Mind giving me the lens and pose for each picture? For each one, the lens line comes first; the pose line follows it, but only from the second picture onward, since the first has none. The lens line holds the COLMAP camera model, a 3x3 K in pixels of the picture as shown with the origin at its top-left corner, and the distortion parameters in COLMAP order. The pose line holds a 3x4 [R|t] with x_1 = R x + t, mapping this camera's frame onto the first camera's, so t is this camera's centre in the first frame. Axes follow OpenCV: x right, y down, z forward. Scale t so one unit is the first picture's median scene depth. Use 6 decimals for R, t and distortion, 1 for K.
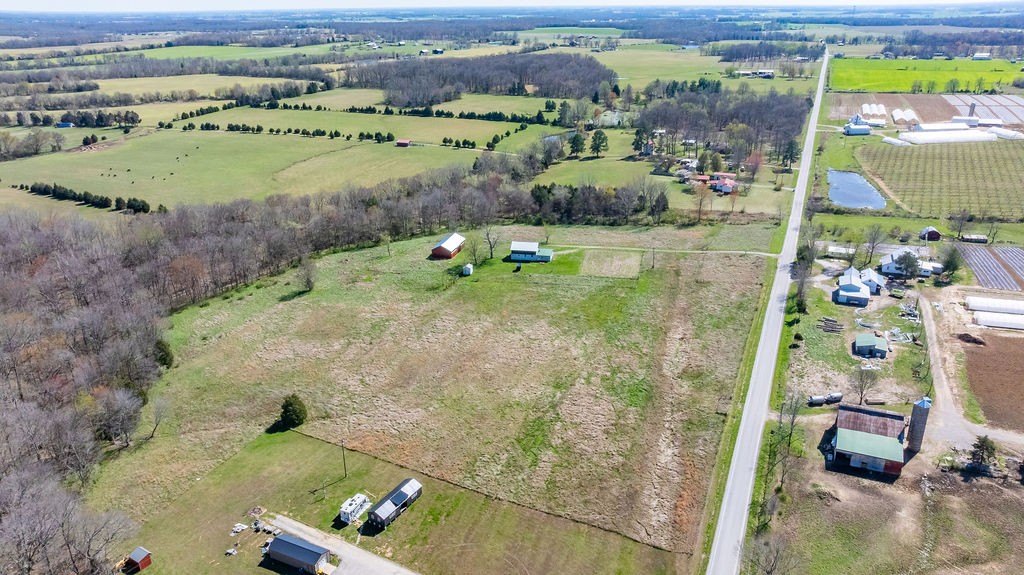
lens RADIAL K [[722.3, 0, 512.0], [0, 722.3, 287.5], [0, 0, 1]] dist [-0.030719, 0.039008]
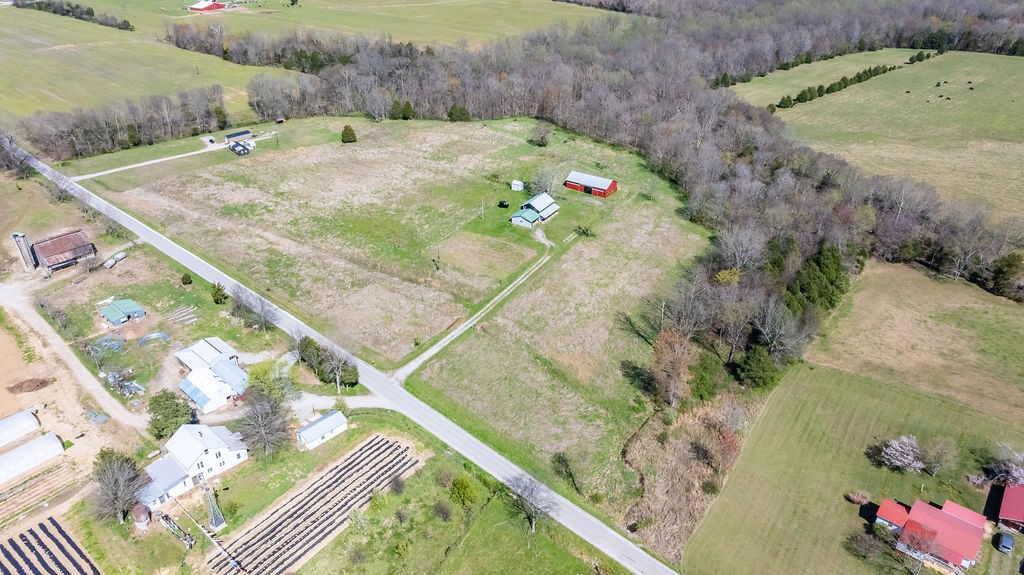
lens RADIAL K [[722.3, 0, 512.0], [0, 722.3, 287.5], [0, 0, 1]] dist [-0.030719, 0.039008]
pose [[-0.337441, 0.474362, -0.813090, 0.961460], [-0.343137, 0.742339, 0.575491, -0.578727], [0.876579, 0.473195, -0.087725, 1.360482]]
